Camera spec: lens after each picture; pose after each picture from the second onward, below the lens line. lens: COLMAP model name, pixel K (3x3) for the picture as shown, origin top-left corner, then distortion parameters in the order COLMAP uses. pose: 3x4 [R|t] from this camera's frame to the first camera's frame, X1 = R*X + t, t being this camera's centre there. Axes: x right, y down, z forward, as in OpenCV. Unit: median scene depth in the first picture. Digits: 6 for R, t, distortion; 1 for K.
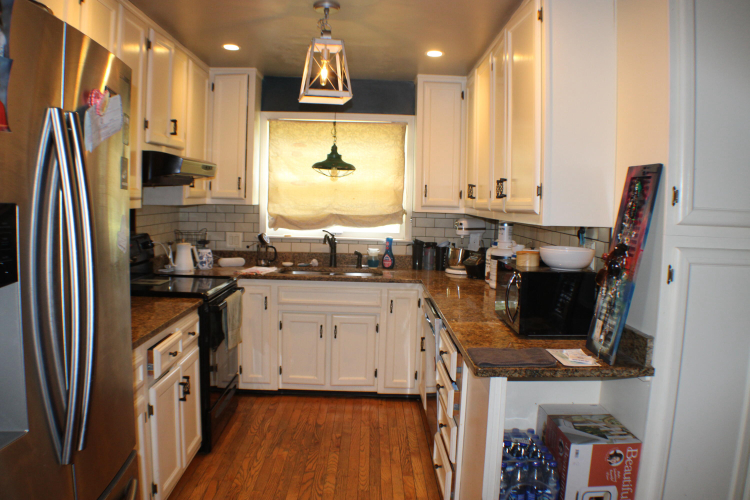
lens RADIAL K [[602.3, 0, 371.5], [0, 602.3, 249.4], [0, 0, 1]] dist [-0.221985, 0.071172]
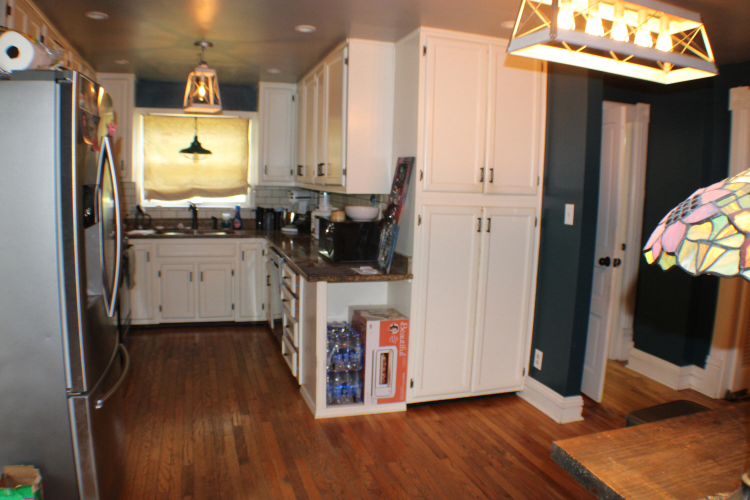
lens RADIAL K [[599.0, 0, 378.9], [0, 599.0, 249.2], [0, 0, 1]] dist [-0.180982, -0.003810]
pose [[0.953804, -0.034676, 0.298422, -0.096721], [0.020704, 0.998542, 0.049857, 0.025857], [-0.299716, -0.041376, 0.953131, -0.476941]]
